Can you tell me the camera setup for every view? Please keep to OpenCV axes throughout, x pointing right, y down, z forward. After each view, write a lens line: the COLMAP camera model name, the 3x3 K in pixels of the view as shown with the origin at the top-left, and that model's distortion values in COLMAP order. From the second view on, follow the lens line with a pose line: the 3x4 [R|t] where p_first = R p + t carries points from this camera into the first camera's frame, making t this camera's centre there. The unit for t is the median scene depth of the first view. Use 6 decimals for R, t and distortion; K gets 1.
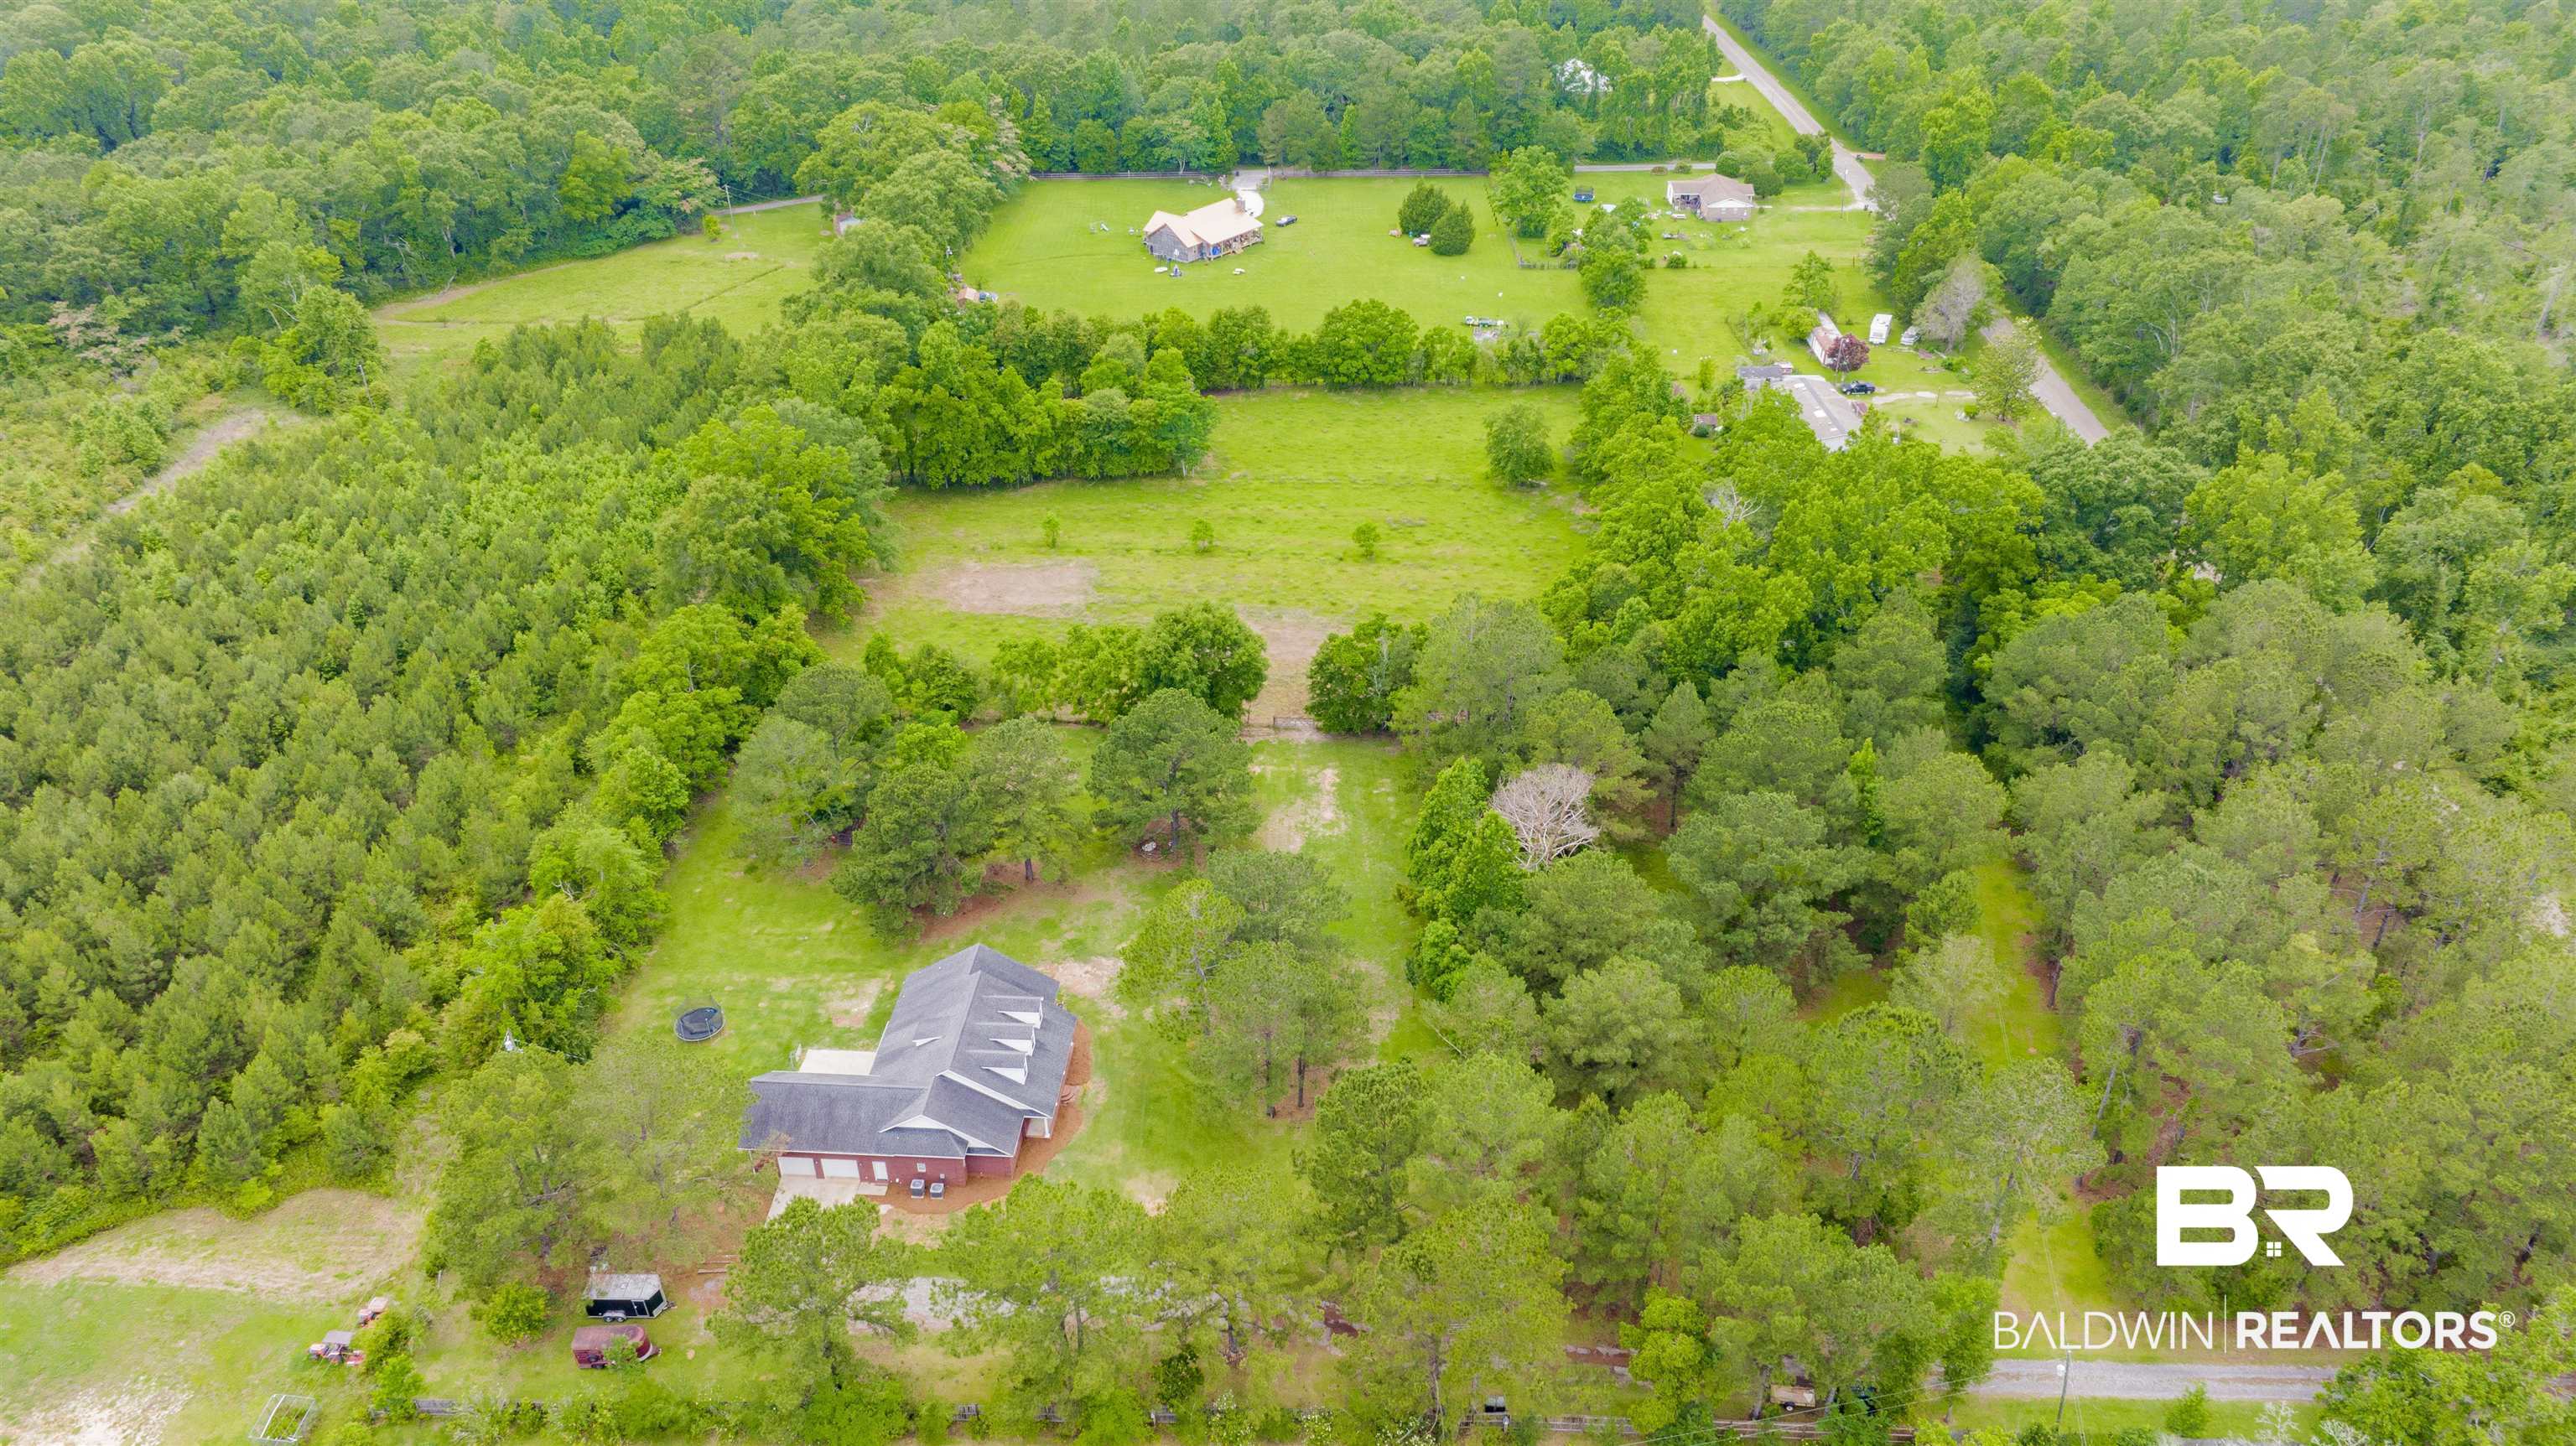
lens RADIAL K [[1815.1, 0, 1288.0], [0, 1815.1, 723.0], [0, 0, 1]] dist [-0.027058, 0.050945]
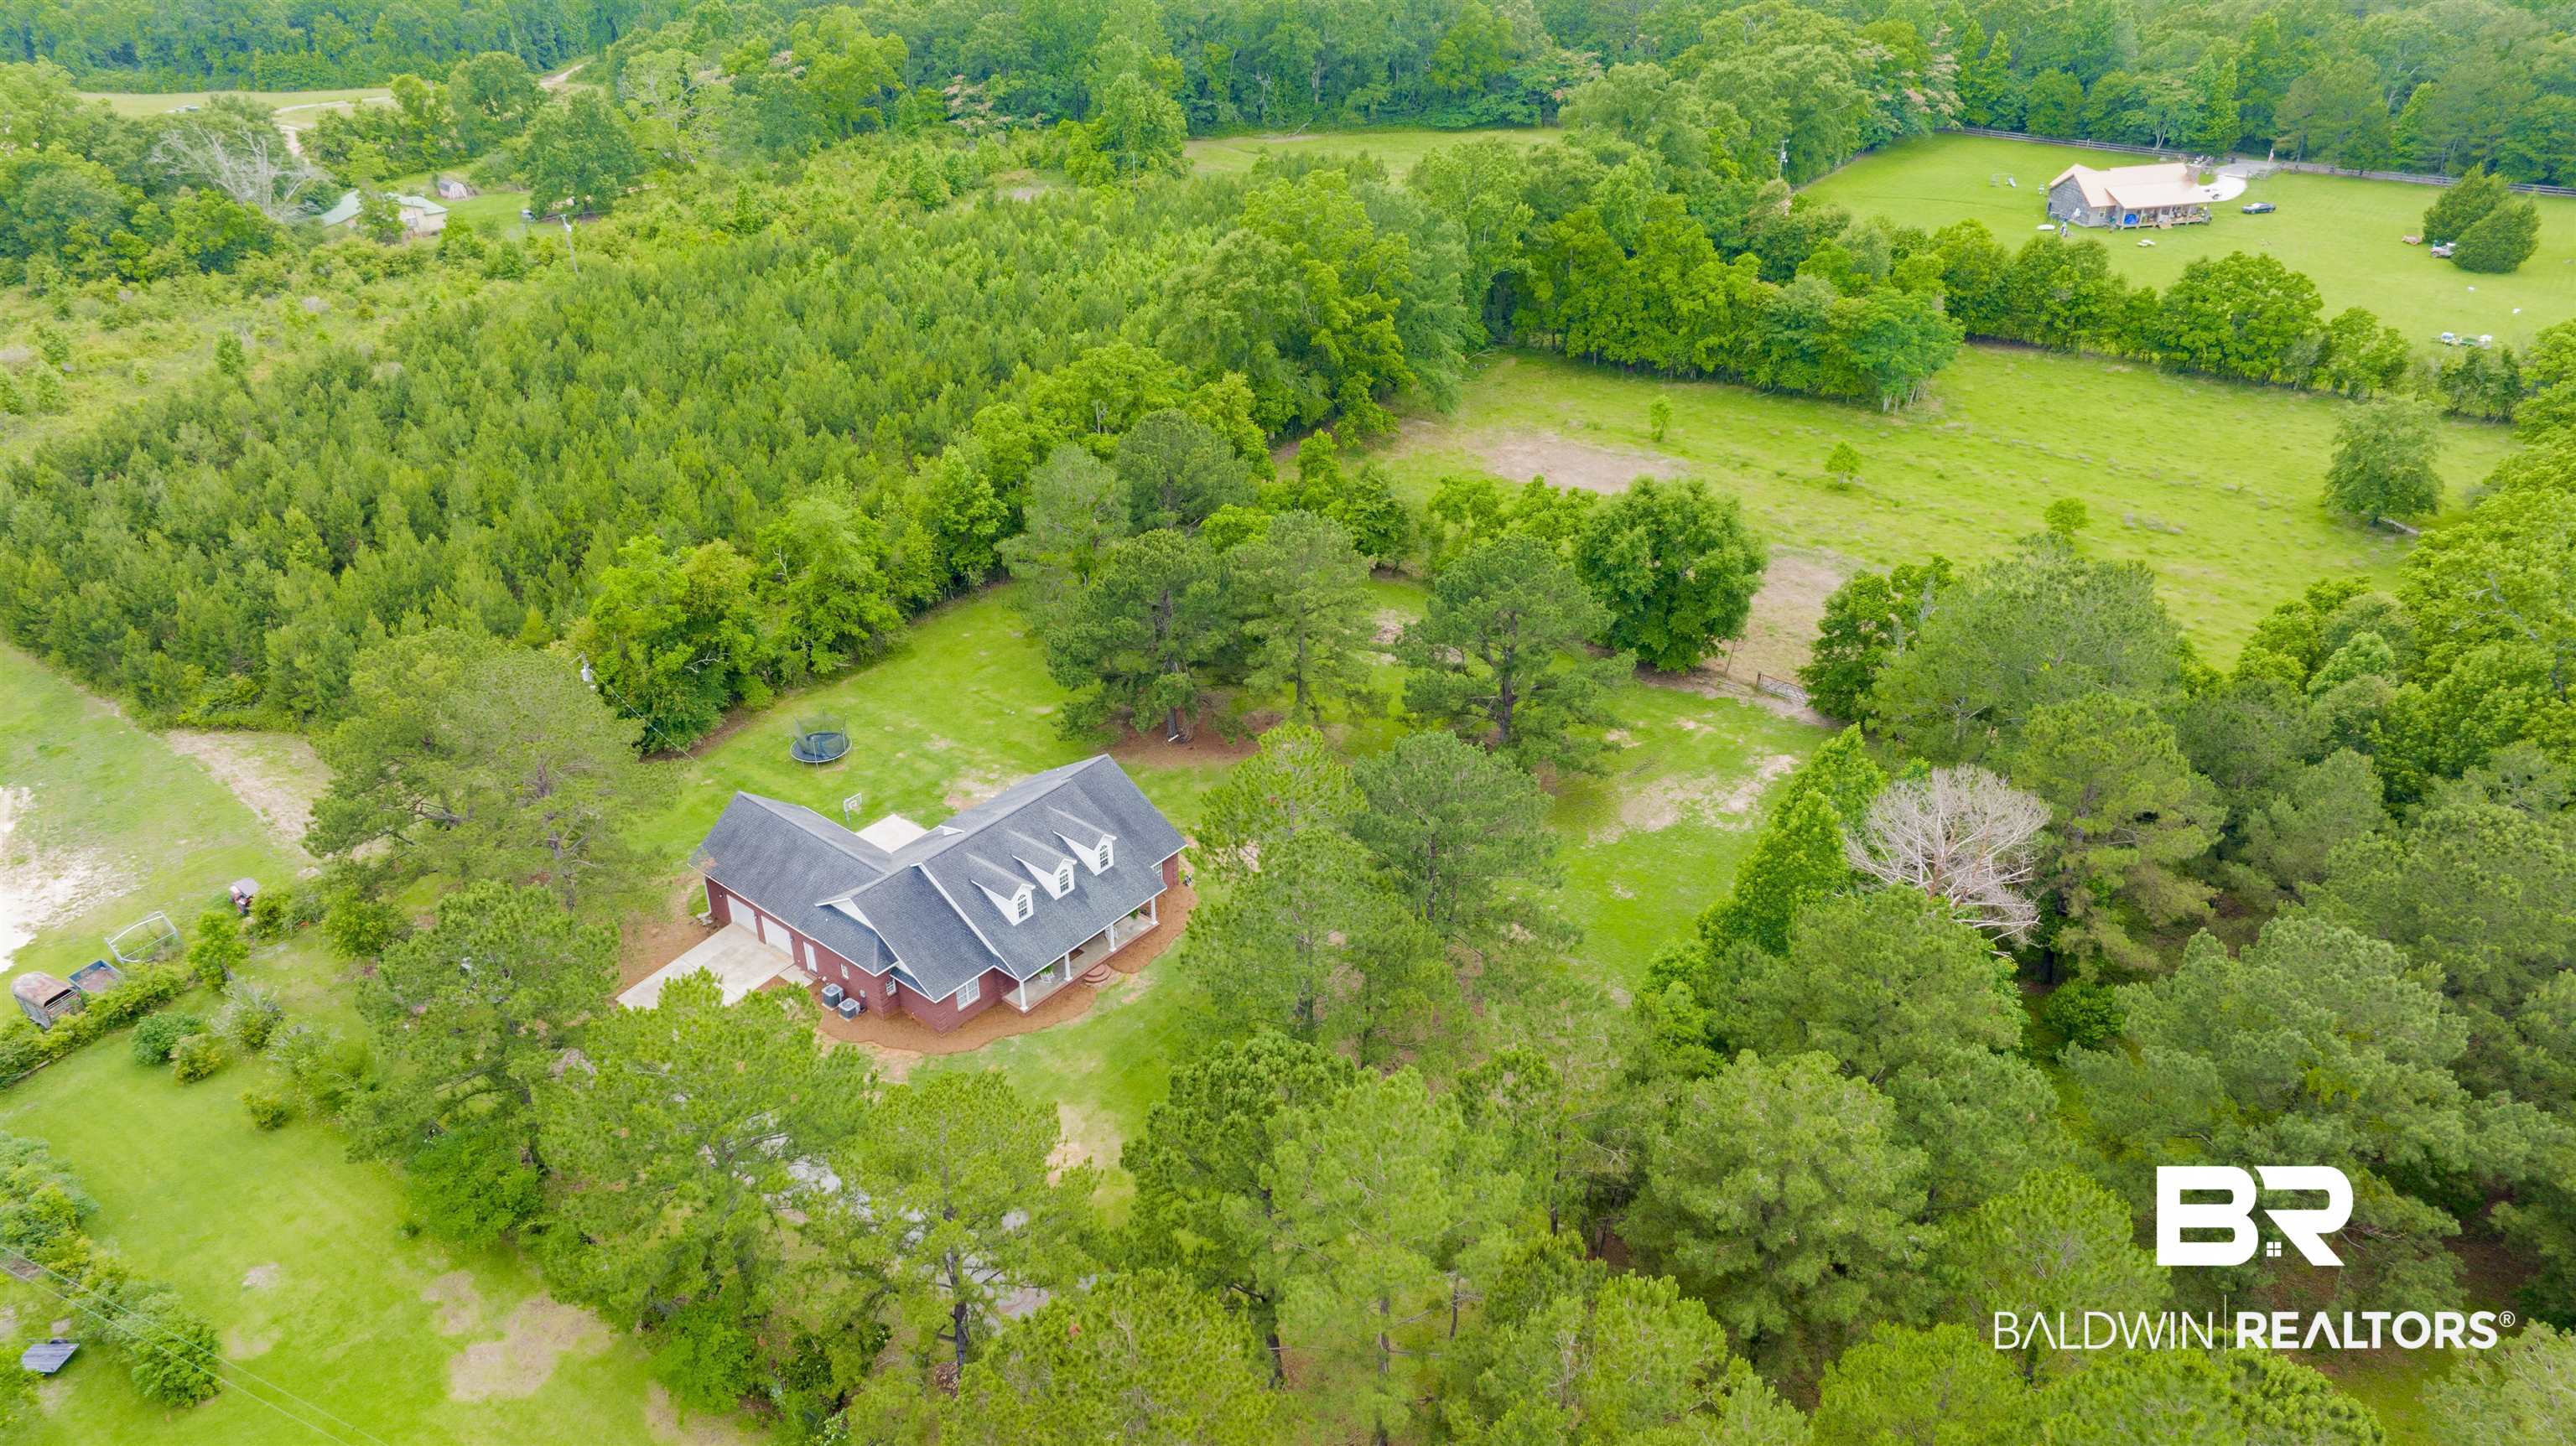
lens RADIAL K [[1815.1, 0, 1288.0], [0, 1815.1, 723.0], [0, 0, 1]] dist [-0.027058, 0.050945]
pose [[0.811982, 0.290265, -0.506391, 0.142423], [-0.314331, 0.948485, 0.039656, 0.031007], [0.491815, 0.126974, 0.861392, 0.216000]]
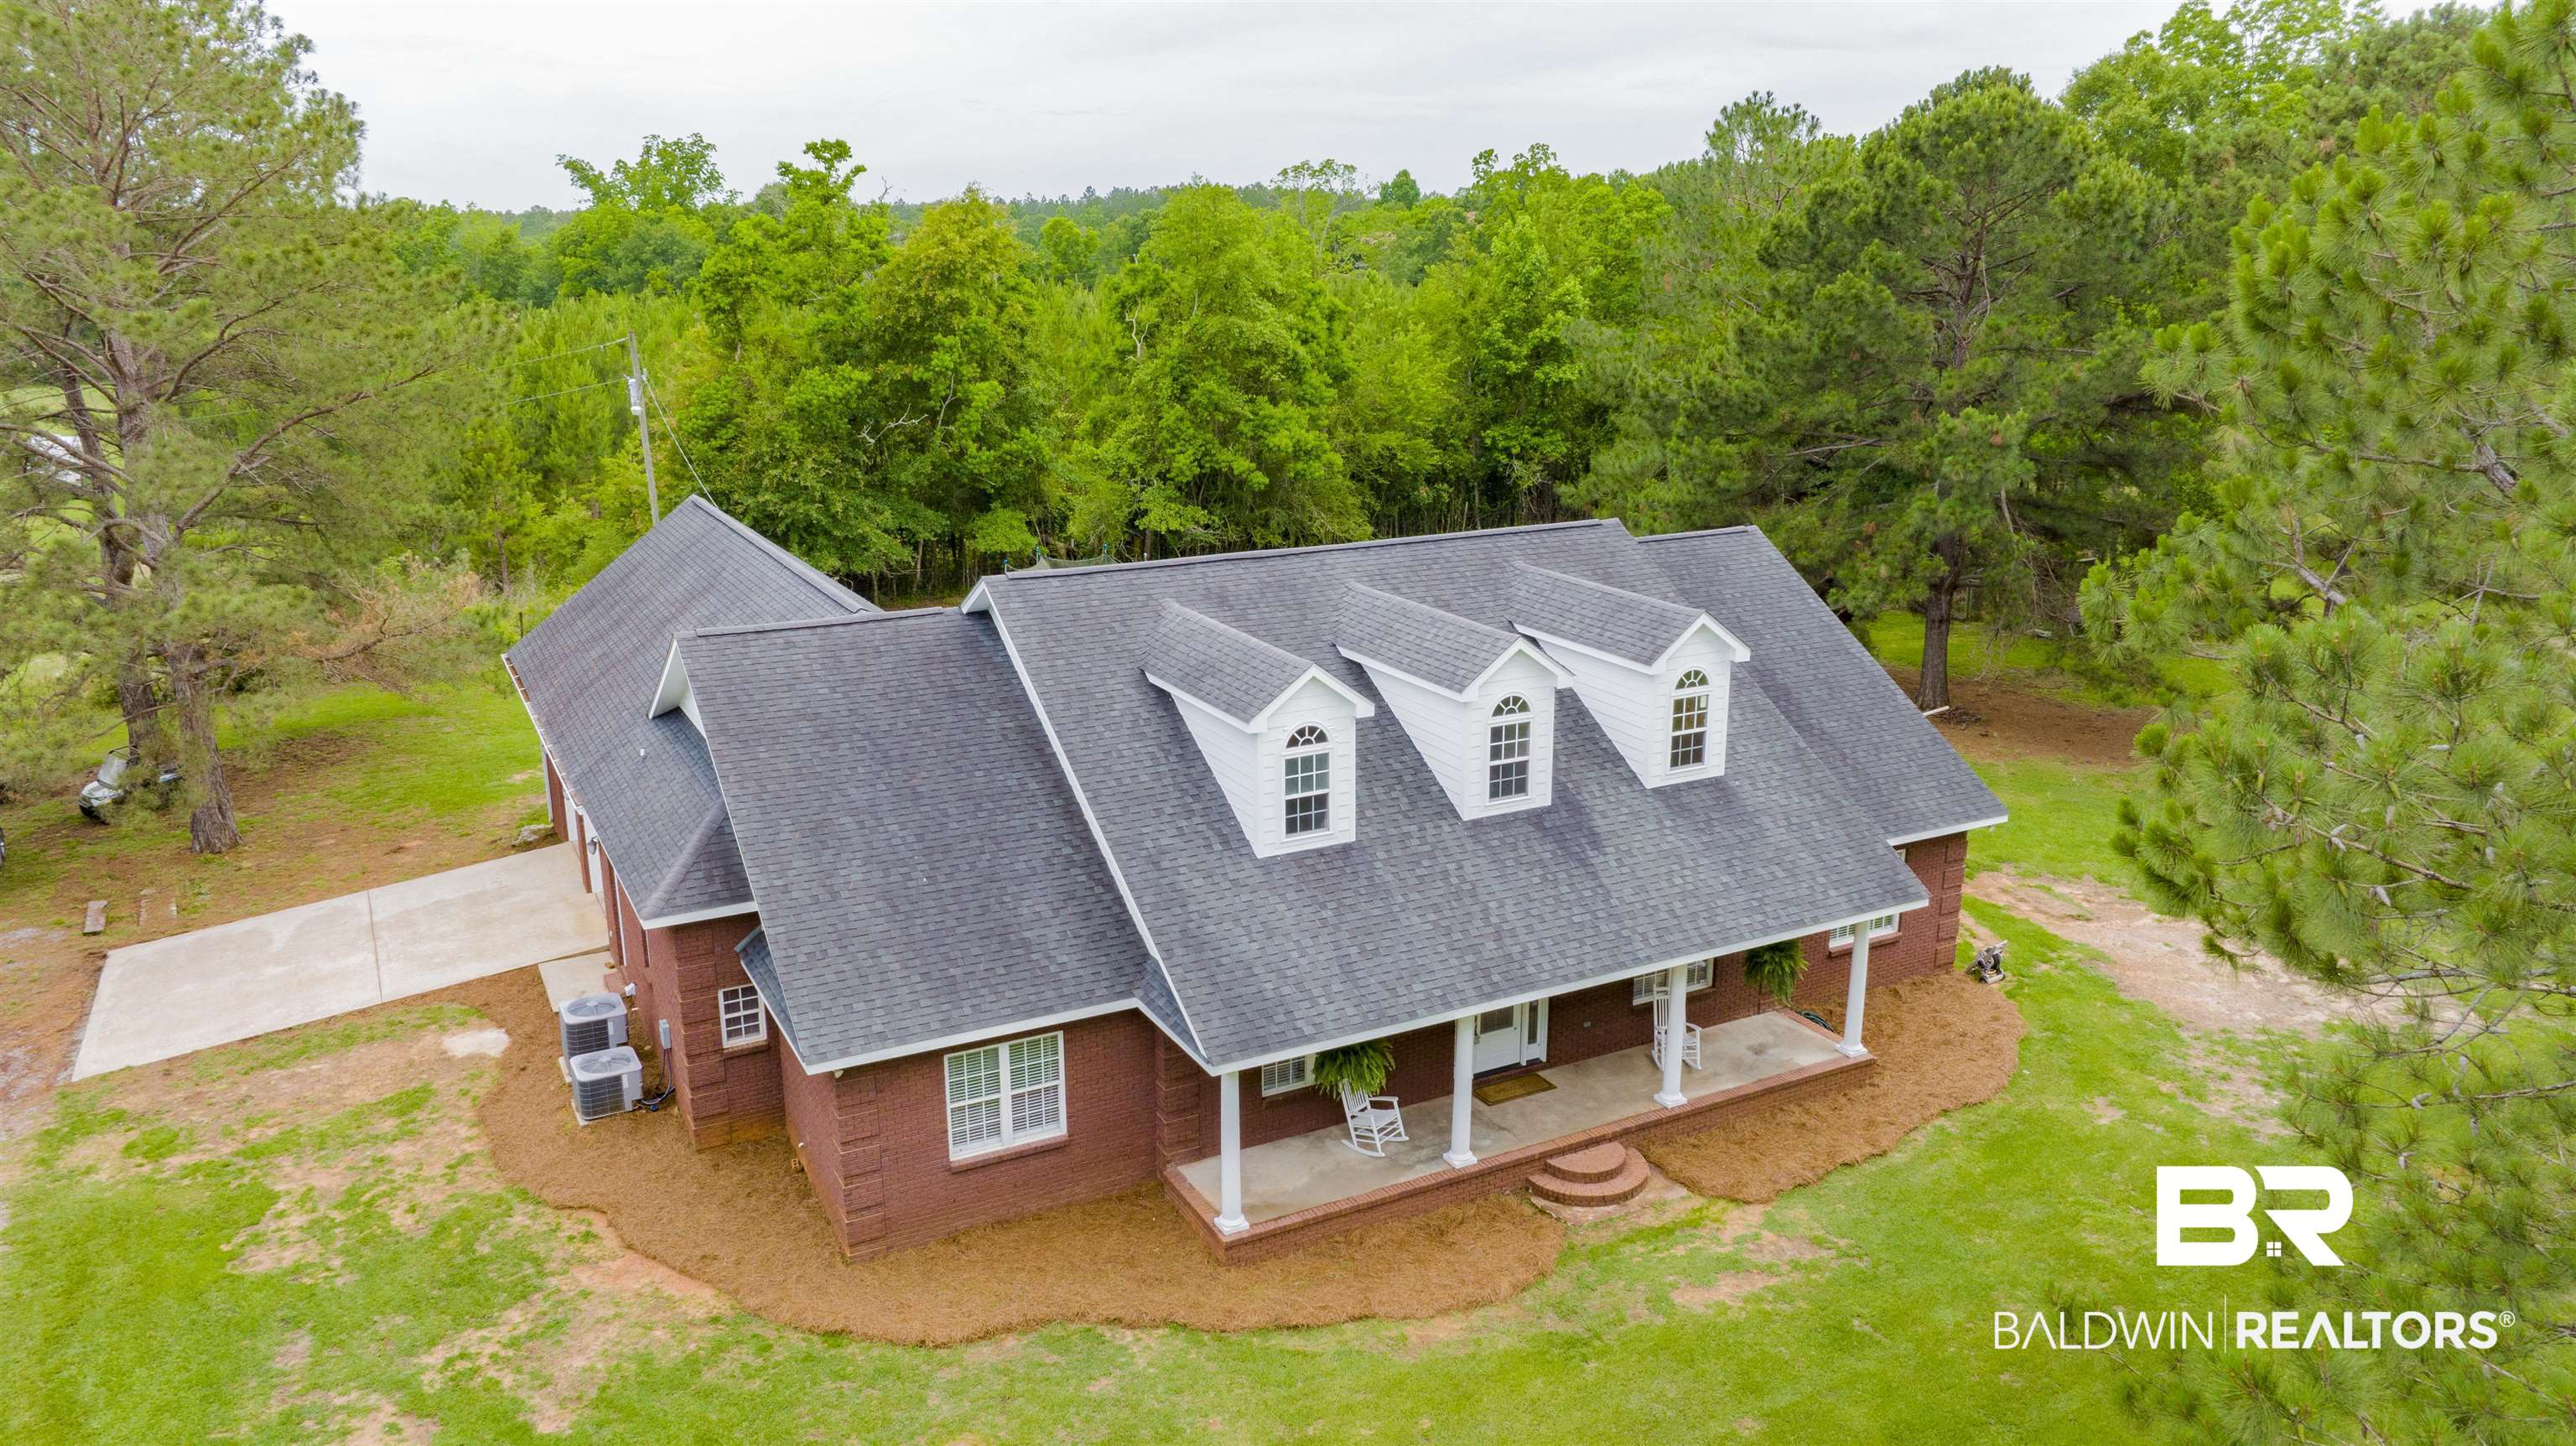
lens RADIAL K [[1818.7, 0, 1285.5], [0, 1818.7, 715.6], [0, 0, 1]] dist [-0.007926, 0.002930]
pose [[0.528701, 0.231726, -0.816565, -0.004569], [-0.458483, 0.887564, -0.044980, 0.098358], [0.714331, 0.398162, 0.575498, 0.455178]]
